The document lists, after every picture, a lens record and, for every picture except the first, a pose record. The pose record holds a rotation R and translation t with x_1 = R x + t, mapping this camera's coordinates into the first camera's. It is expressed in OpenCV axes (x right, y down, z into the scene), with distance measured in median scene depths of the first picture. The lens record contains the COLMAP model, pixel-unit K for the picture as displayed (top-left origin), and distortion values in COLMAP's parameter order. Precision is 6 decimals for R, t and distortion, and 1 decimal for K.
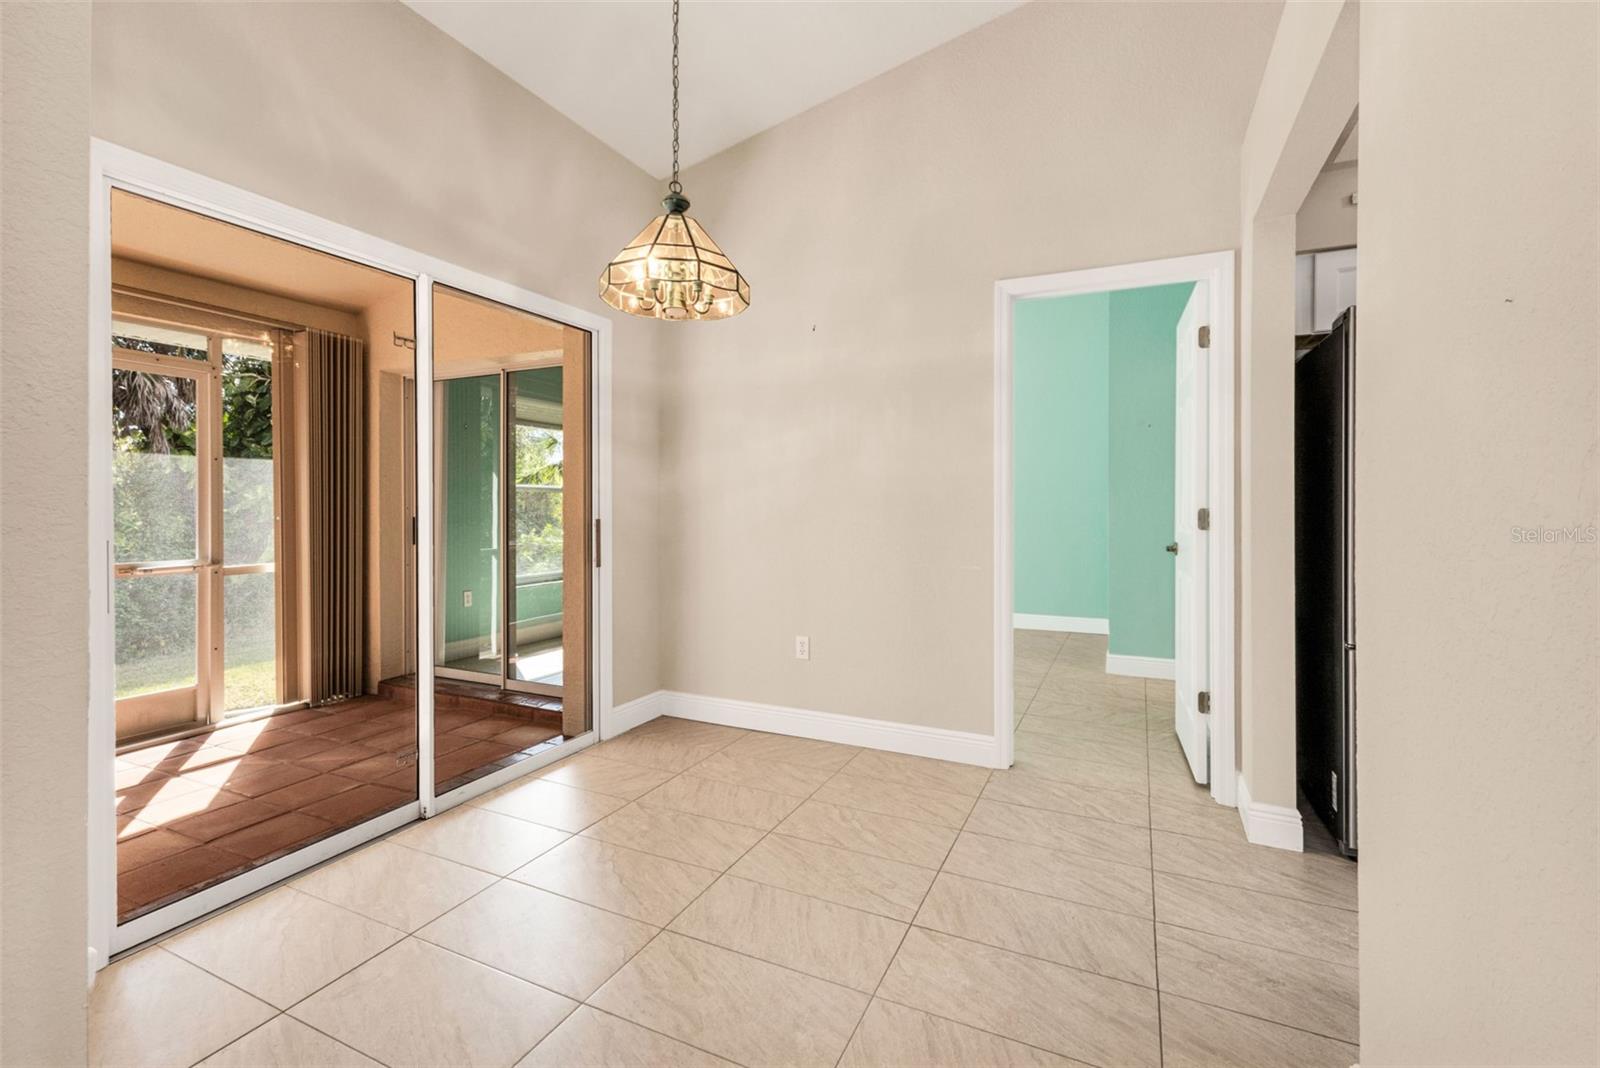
lens RADIAL K [[701.6, 0, 795.5], [0, 701.6, 502.8], [0, 0, 1]] dist [0.007265, 0.000739]
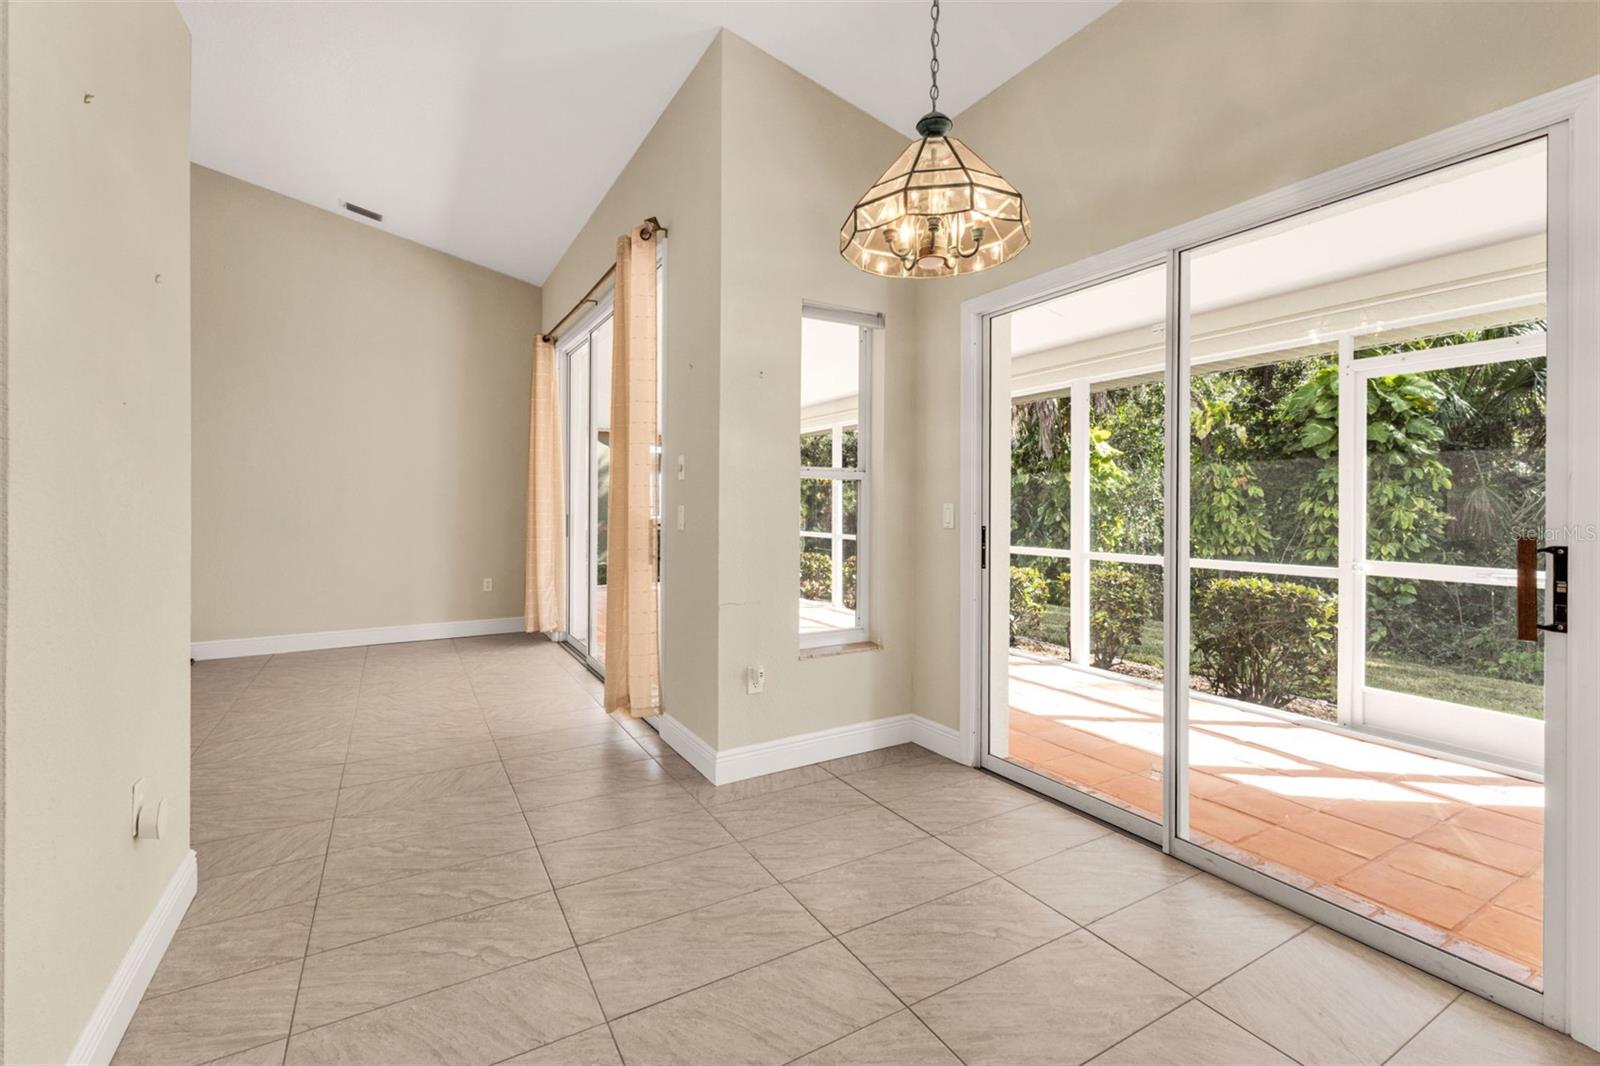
lens RADIAL K [[701.6, 0, 819.1], [0, 701.6, 503.2], [0, 0, 1]] dist [0.007265, 0.000739]
pose [[-0.547691, 0.000375, -0.836681, 0.416909], [0.001524, 0.999999, -0.000550, -0.001998], [0.836679, -0.001577, -0.547691, 0.976081]]
